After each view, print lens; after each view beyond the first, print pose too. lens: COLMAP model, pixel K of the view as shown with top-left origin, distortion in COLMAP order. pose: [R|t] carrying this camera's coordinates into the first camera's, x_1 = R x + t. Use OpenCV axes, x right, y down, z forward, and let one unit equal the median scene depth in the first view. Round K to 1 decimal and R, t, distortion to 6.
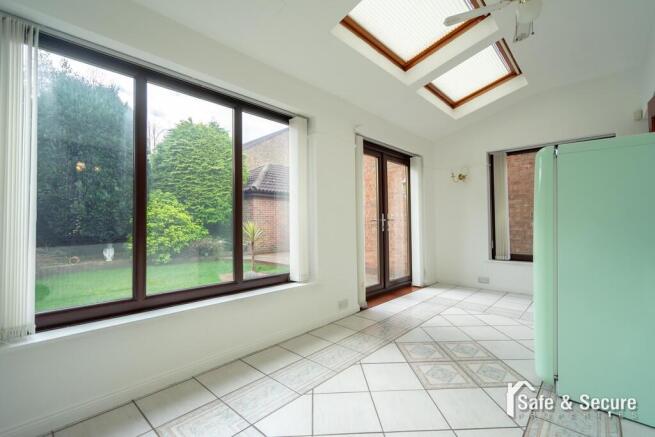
lens RADIAL K [[296.4, 0, 327.7], [0, 296.4, 214.5], [0, 0, 1]] dist [0.001071, -0.000081]
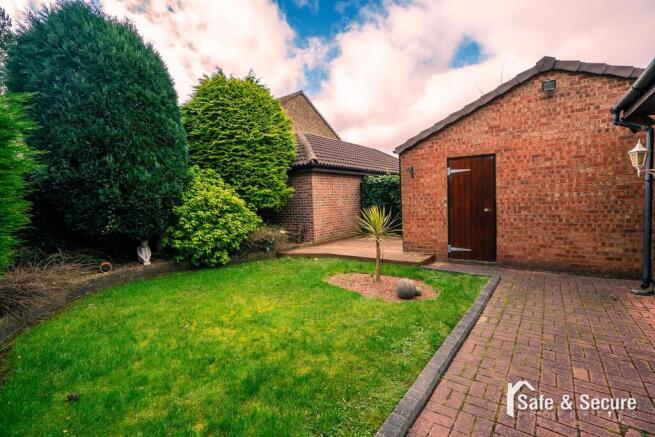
lens RADIAL K [[309.5, 0, 326.1], [0, 309.5, 211.4], [0, 0, 1]] dist [-0.014656, 0.000309]
pose [[0.996391, -0.028456, 0.079972, -0.309946], [0.022853, 0.997276, 0.070126, -0.015499], [-0.081750, -0.068045, 0.994327, 0.189277]]
